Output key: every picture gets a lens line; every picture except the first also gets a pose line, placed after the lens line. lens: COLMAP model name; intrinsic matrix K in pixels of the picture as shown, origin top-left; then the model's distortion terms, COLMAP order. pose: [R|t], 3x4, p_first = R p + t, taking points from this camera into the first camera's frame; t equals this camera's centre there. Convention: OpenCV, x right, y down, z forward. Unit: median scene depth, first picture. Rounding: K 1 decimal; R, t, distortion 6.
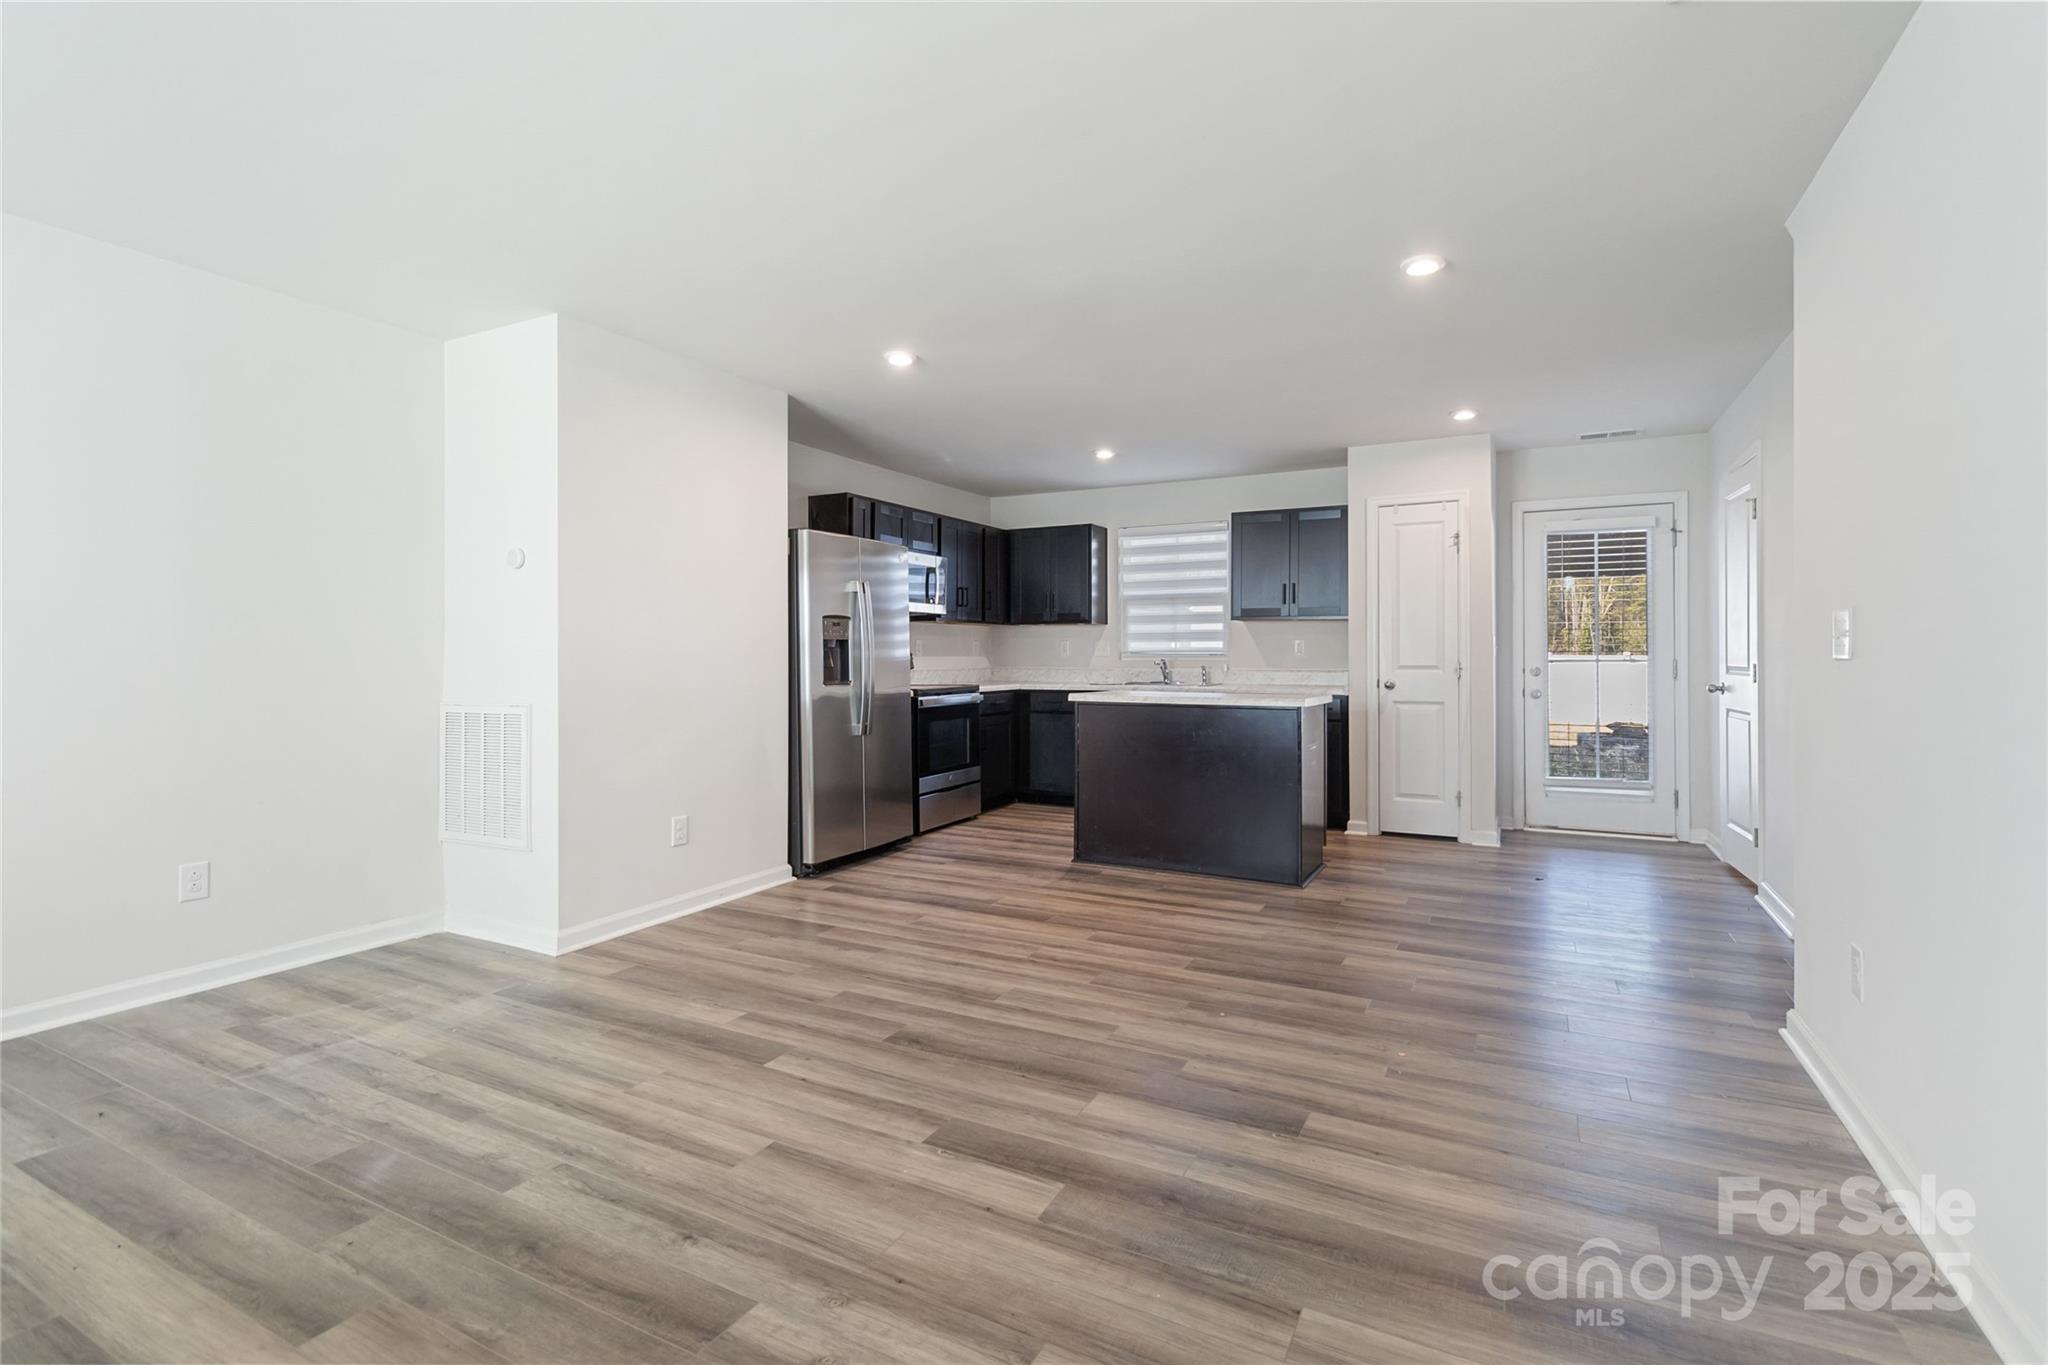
lens RADIAL K [[956.5, 0, 1030.5], [0, 956.5, 648.3], [0, 0, 1]] dist [-0.003731, 0.001247]
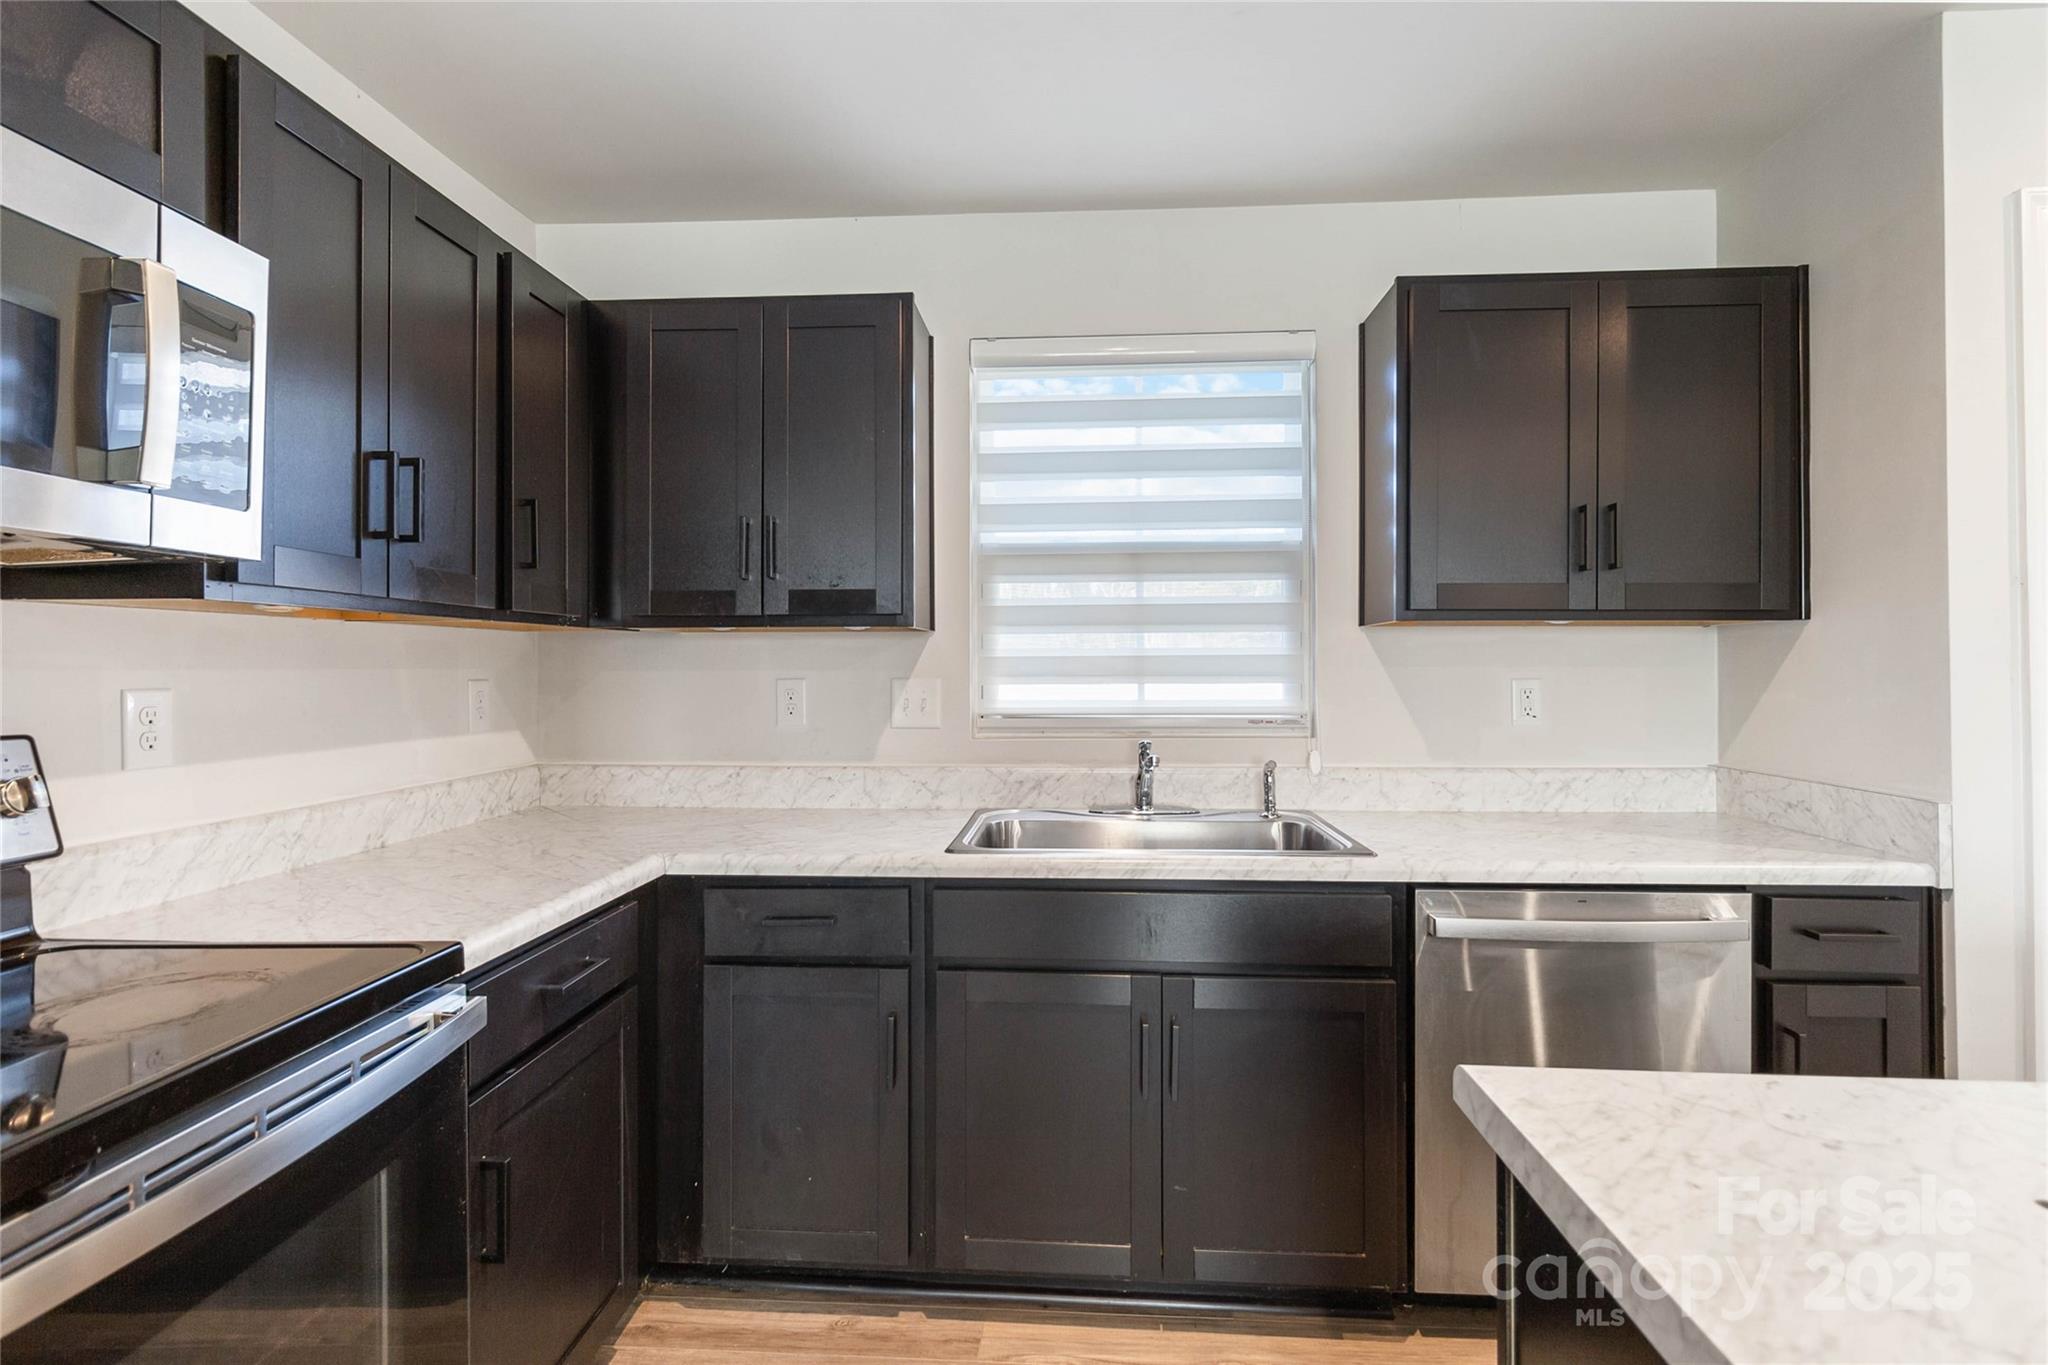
lens RADIAL K [[956.5, 0, 1025.7], [0, 956.5, 663.1], [0, 0, 1]] dist [-0.003731, 0.001247]
pose [[0.912507, -0.001032, 0.409059, -0.032583], [0.000557, 0.999999, 0.001281, -0.018238], [-0.409060, -0.000941, 0.912507, 0.878306]]
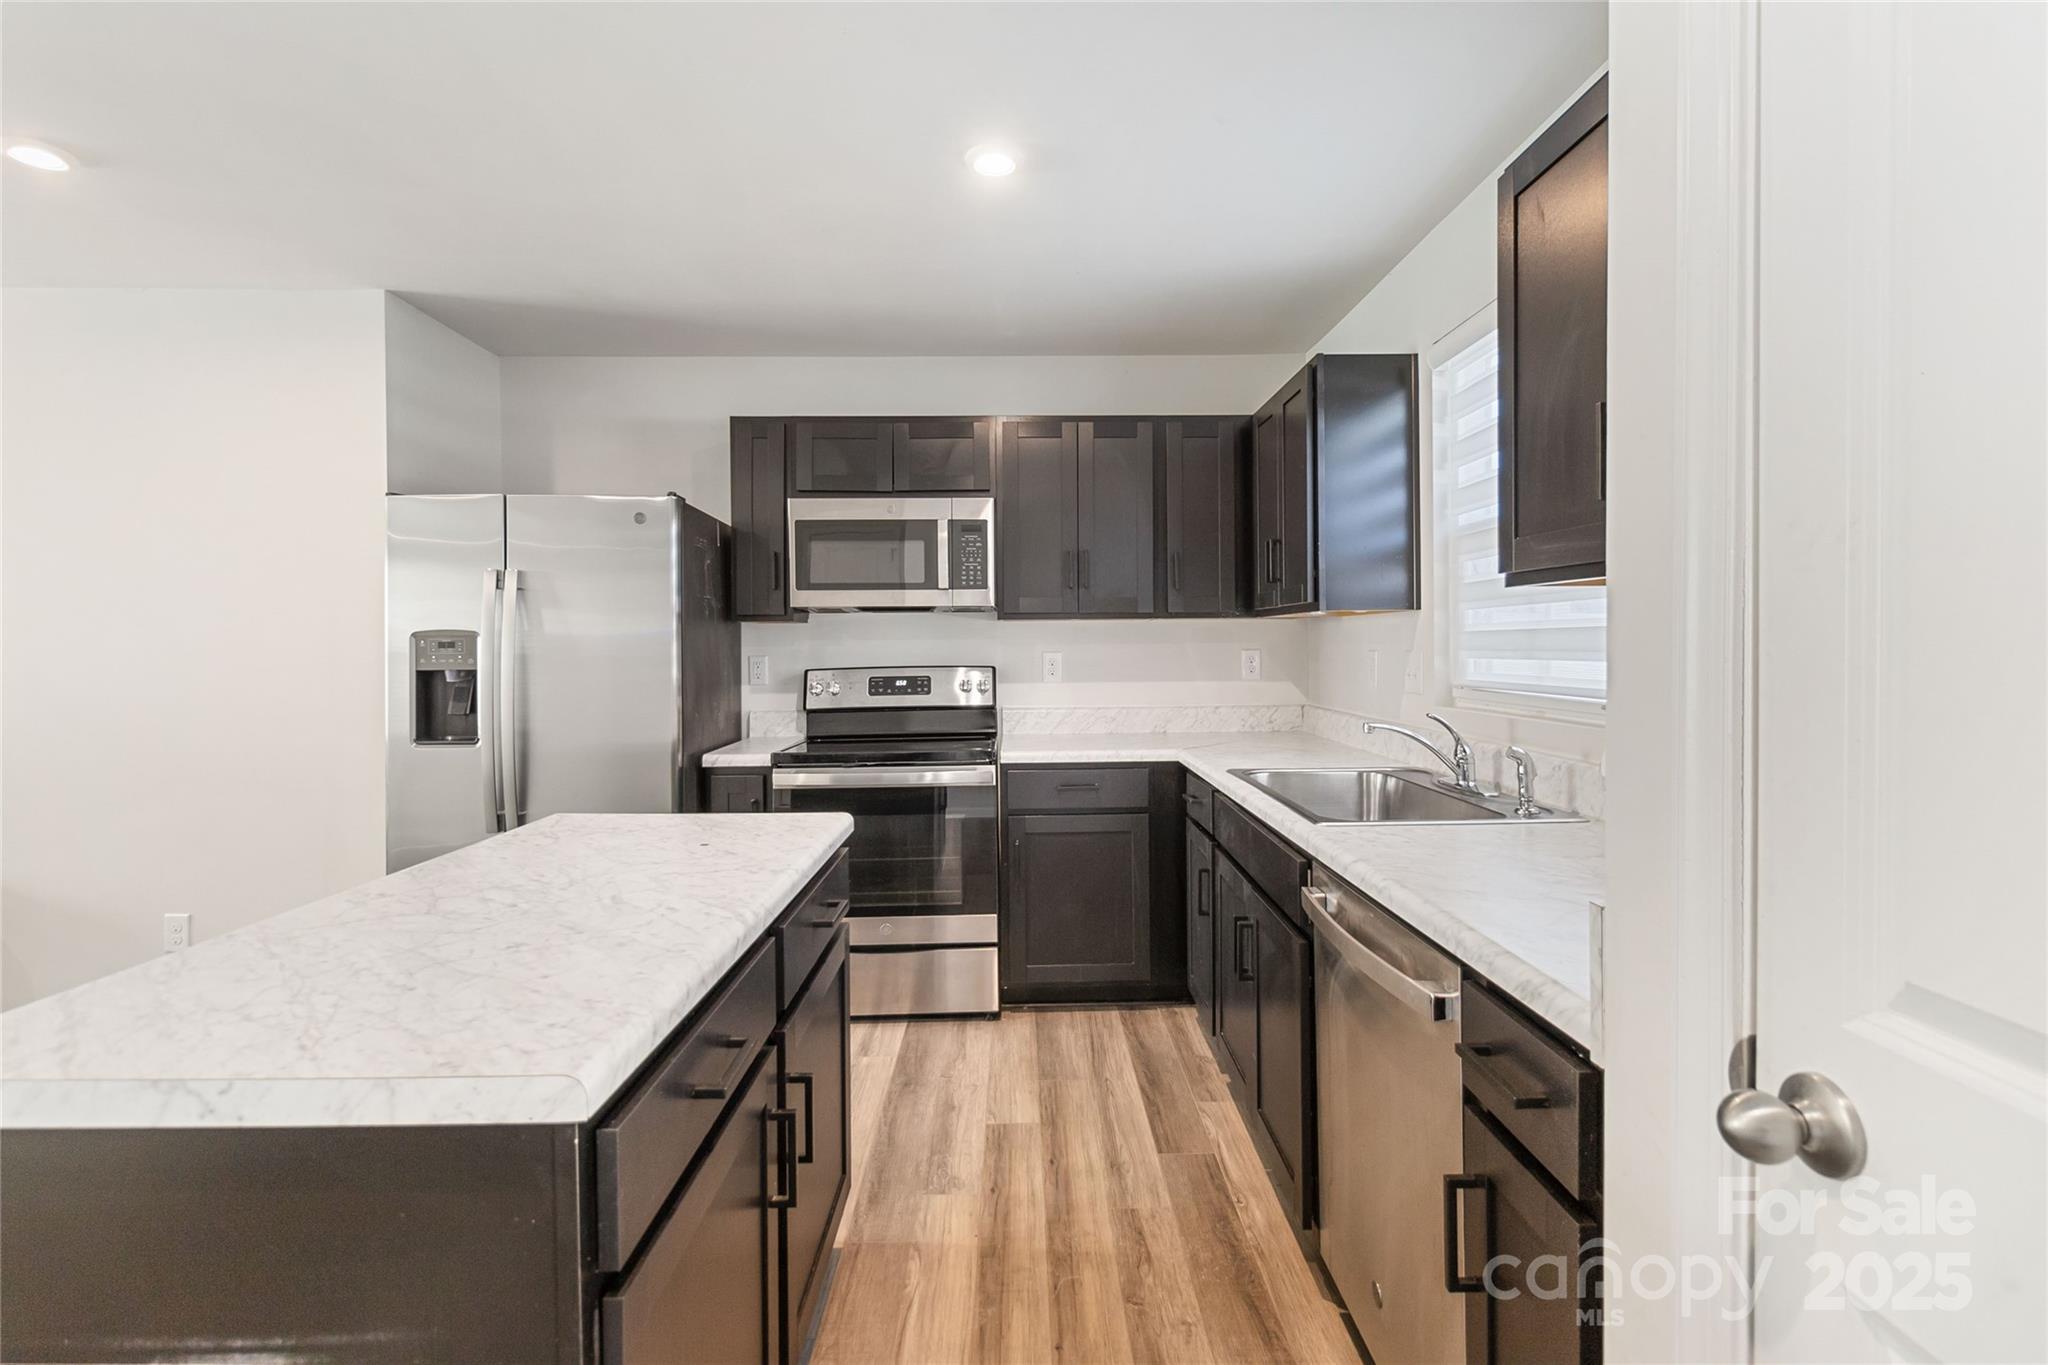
lens RADIAL K [[956.5, 0, 1041.7], [0, 956.5, 651.6], [0, 0, 1]] dist [-0.003731, 0.001247]
pose [[0.491135, 0.004294, -0.871073, 0.430228], [0.013614, 0.999828, 0.012605, -0.019546], [0.870977, -0.018049, 0.490992, 0.875776]]
